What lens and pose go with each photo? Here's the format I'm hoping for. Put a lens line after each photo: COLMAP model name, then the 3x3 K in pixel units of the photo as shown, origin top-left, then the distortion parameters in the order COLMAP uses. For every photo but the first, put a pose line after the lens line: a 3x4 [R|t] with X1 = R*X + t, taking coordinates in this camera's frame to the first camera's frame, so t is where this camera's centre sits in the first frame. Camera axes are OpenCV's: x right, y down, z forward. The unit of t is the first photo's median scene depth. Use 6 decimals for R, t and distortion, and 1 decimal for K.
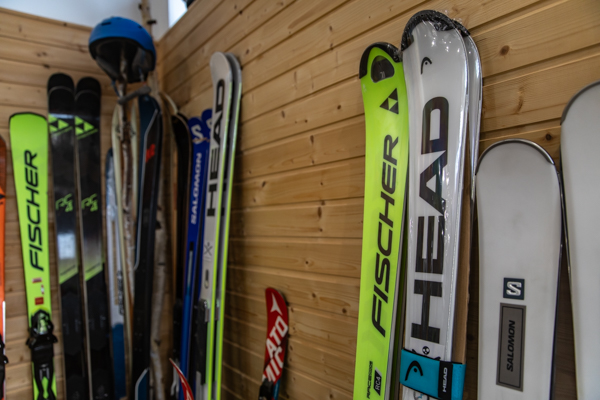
lens RADIAL K [[405.8, 0, 301.3], [0, 405.8, 198.5], [0, 0, 1]] dist [-0.060770, 0.008242]
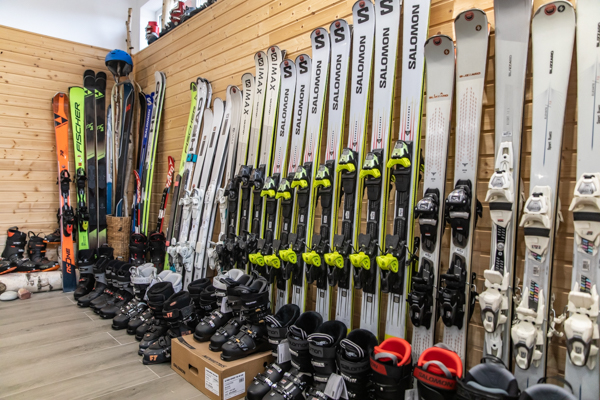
lens RADIAL K [[405.8, 0, 299.4], [0, 405.8, 200.4], [0, 0, 1]] dist [-0.060770, 0.008242]
pose [[0.994679, 0.065323, 0.079669, 0.481372], [-0.070454, 0.995499, 0.063389, 0.212828], [-0.075170, -0.068665, 0.994804, -1.482782]]
